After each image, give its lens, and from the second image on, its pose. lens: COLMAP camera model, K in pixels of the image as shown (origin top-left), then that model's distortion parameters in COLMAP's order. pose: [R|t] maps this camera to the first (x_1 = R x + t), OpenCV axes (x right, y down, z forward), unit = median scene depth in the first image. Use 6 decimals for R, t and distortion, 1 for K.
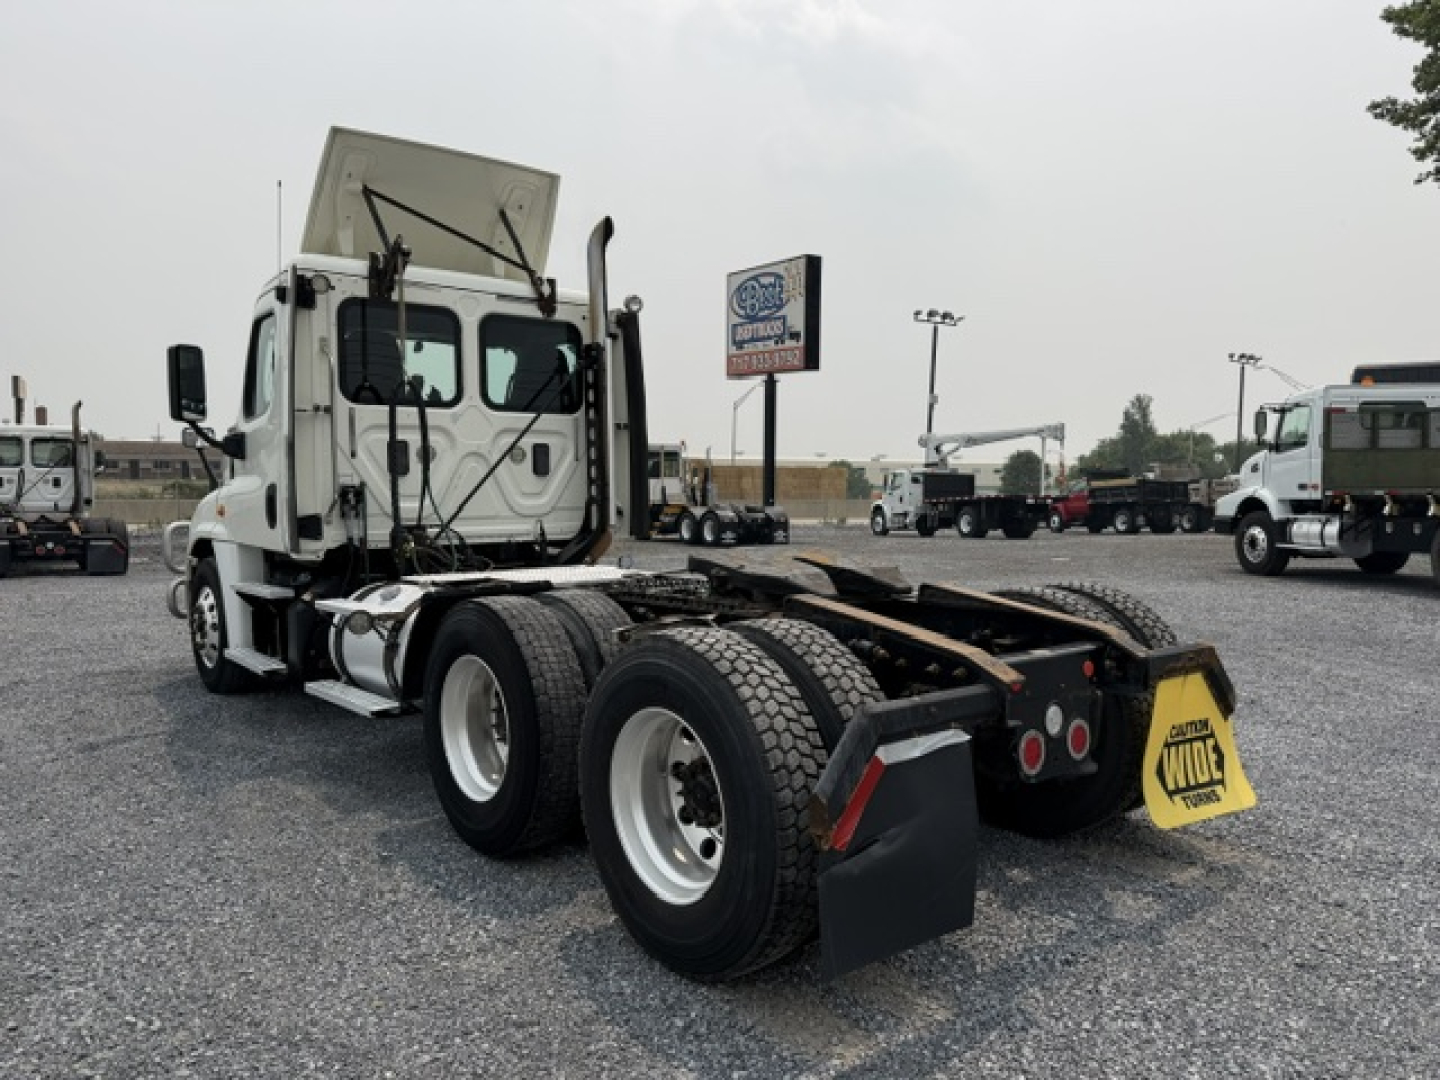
lens RADIAL K [[1032.1, 0, 733.0], [0, 1032.1, 535.8], [0, 0, 1]] dist [0.020952, -0.017335]
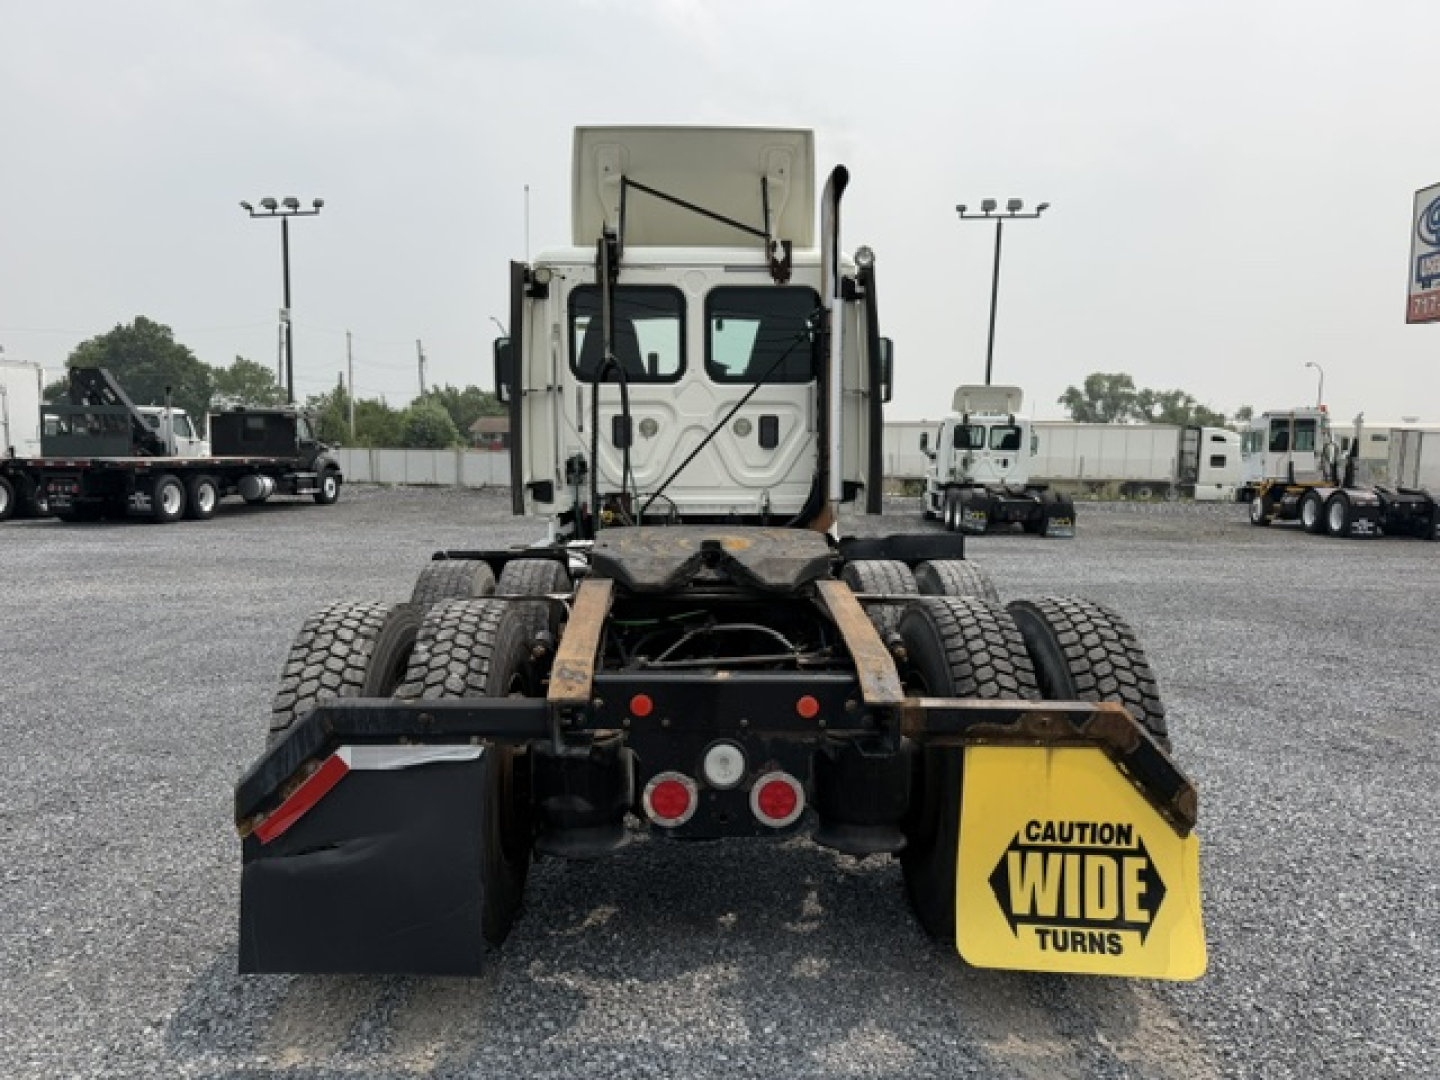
lens RADIAL K [[1032.1, 0, 722.5], [0, 1032.1, 546.3], [0, 0, 1]] dist [0.020952, -0.017335]
pose [[0.777466, 0.058371, -0.626210, 0.410044], [-0.036510, 0.998193, 0.047716, -0.010629], [0.627864, -0.014235, 0.778193, 0.217357]]
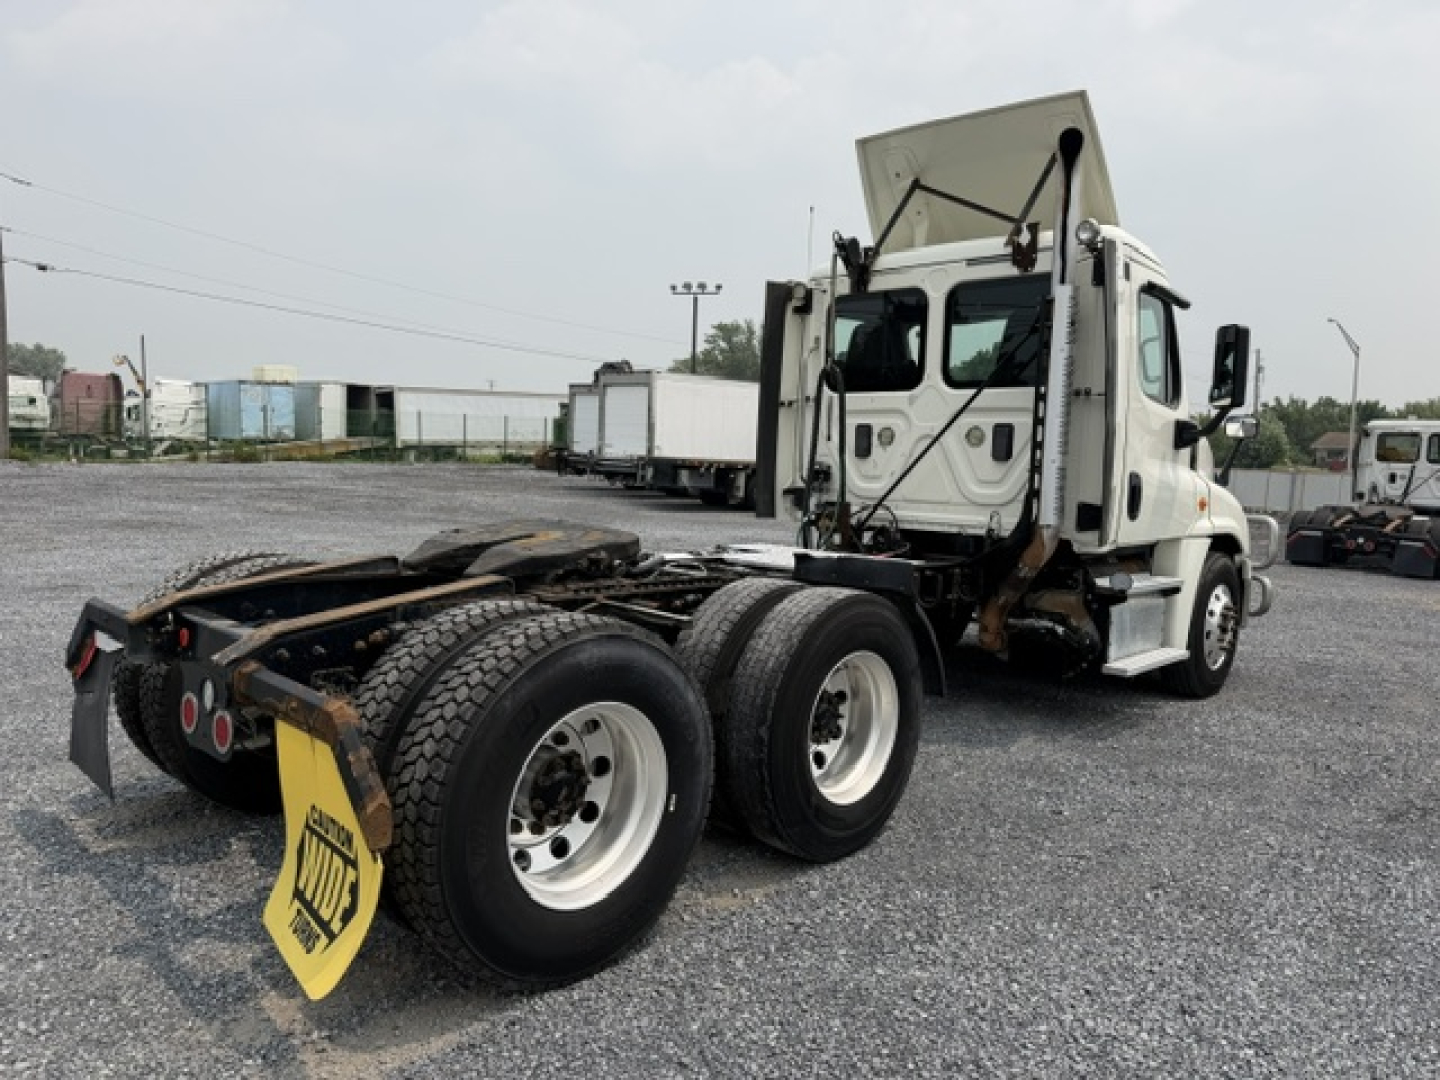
lens RADIAL K [[1032.1, 0, 721.3], [0, 1032.1, 539.5], [0, 0, 1]] dist [0.020952, -0.017335]
pose [[0.068858, 0.084377, -0.994052, 0.678237], [-0.084430, 0.993335, 0.078468, -0.042379], [0.994047, 0.078525, 0.075523, 0.731468]]
